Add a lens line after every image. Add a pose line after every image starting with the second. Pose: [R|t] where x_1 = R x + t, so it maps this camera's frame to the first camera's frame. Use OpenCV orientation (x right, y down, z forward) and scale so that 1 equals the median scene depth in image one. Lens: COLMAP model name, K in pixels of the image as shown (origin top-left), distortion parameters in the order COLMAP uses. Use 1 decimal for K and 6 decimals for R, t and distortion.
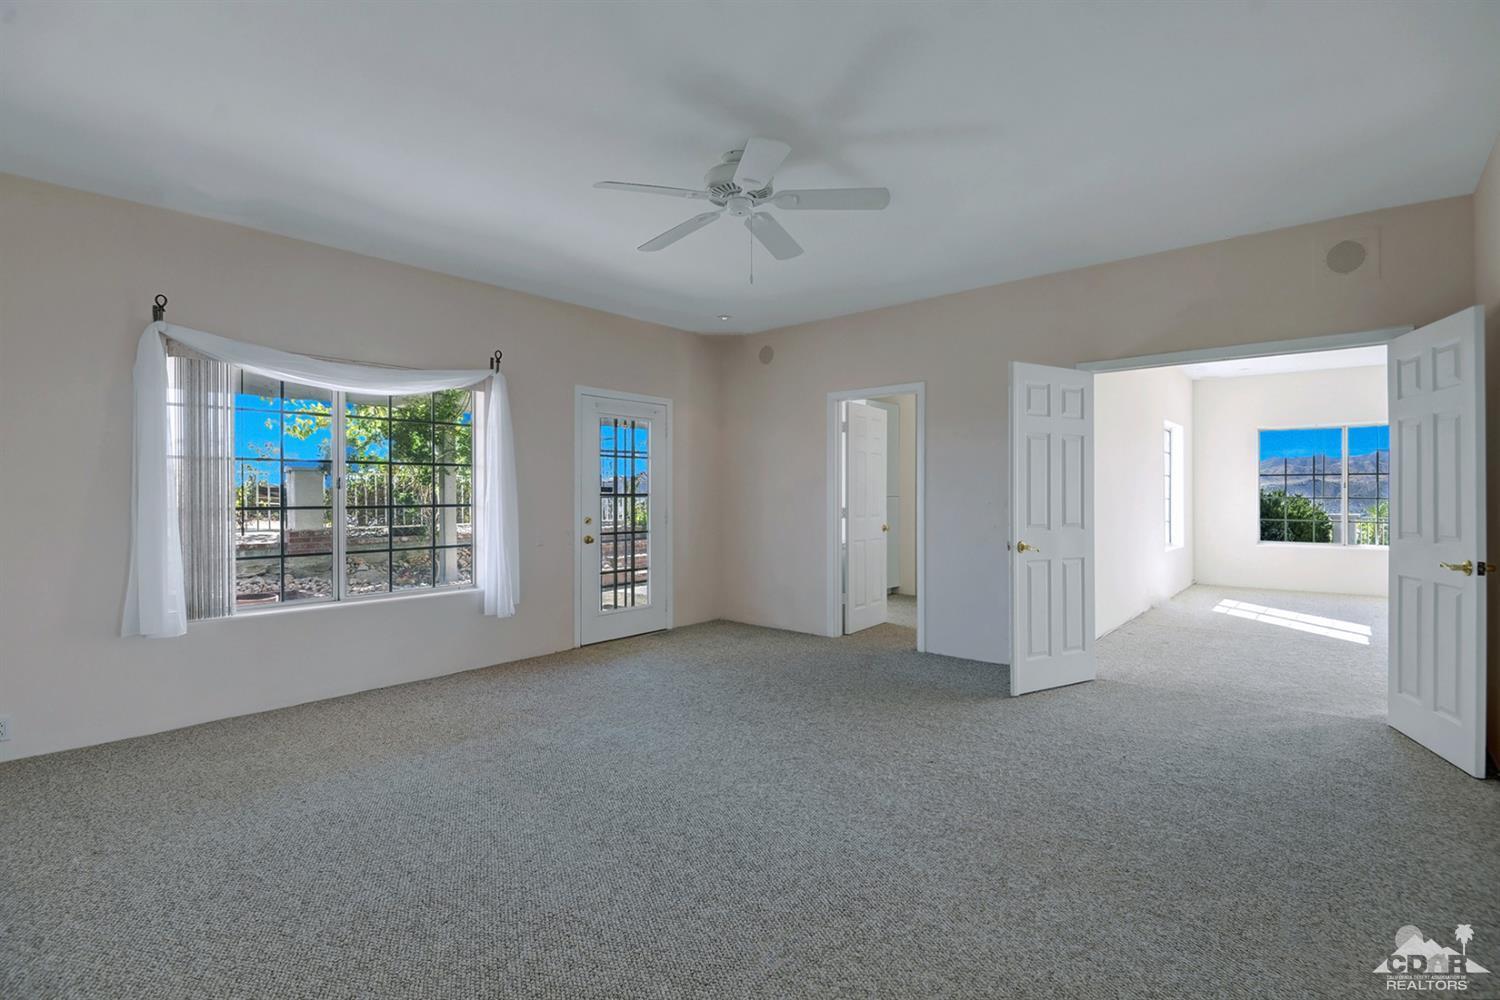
lens RADIAL K [[704.5, 0, 750.6], [0, 704.5, 493.2], [0, 0, 1]] dist [-0.000855, -0.000075]
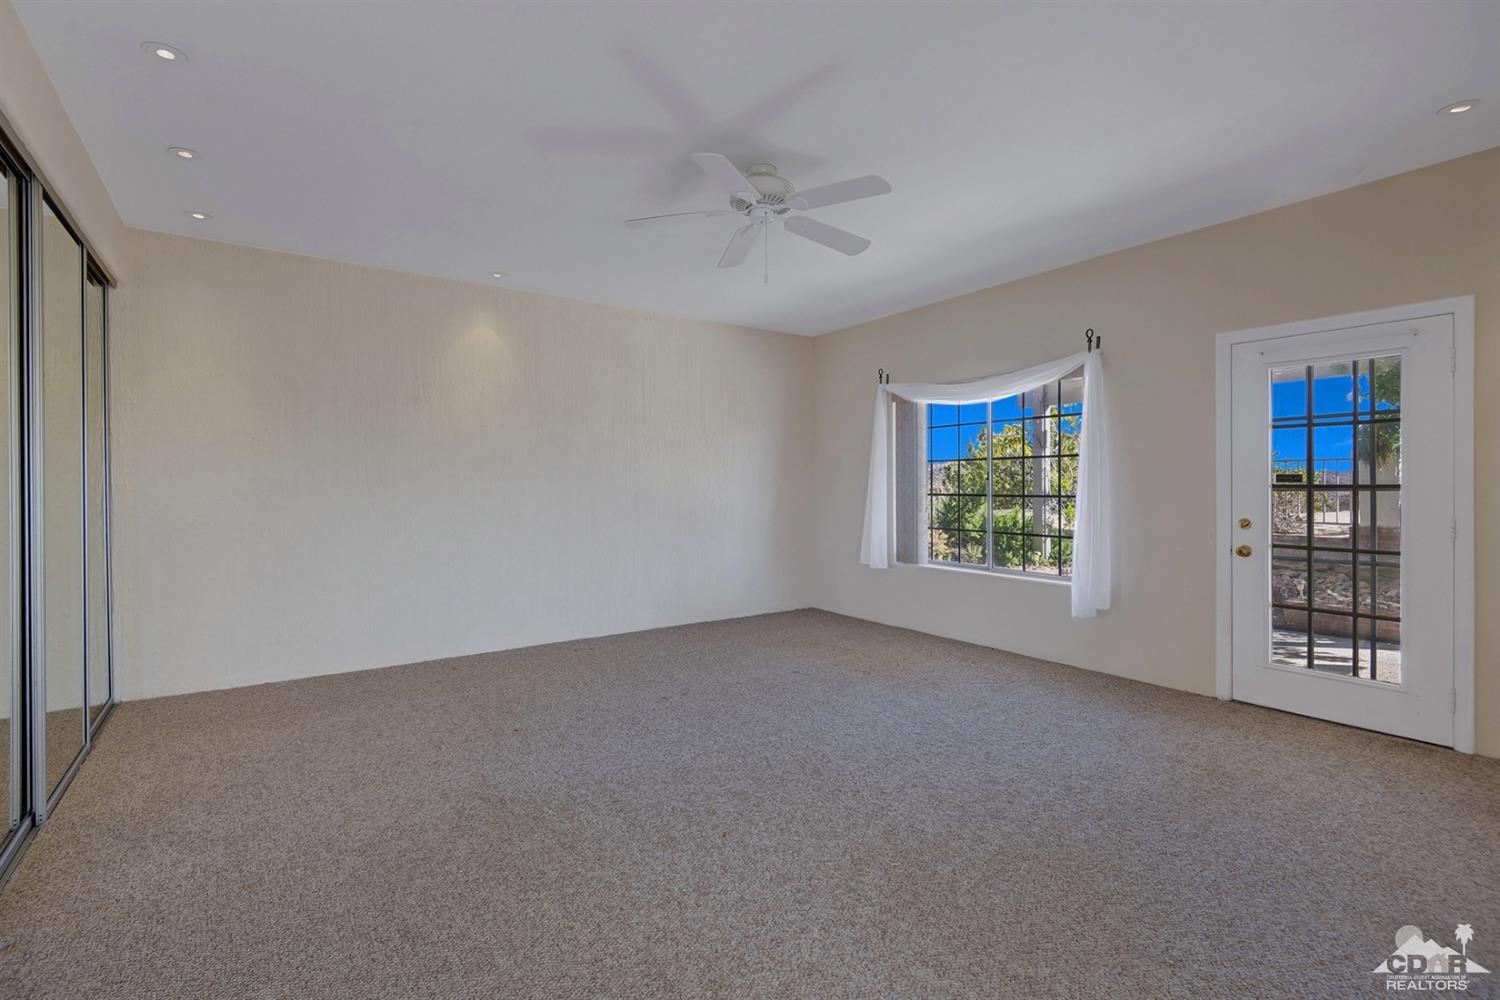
lens RADIAL K [[732.2, 0, 750.9], [0, 732.2, 487.1], [0, 0, 1]] dist [0.001352, -0.000054]
pose [[-0.272720, 0.005838, -0.962076, 0.595596], [0.003257, 0.999981, 0.005144, -0.002354], [0.962088, -0.001731, -0.272734, 0.728683]]
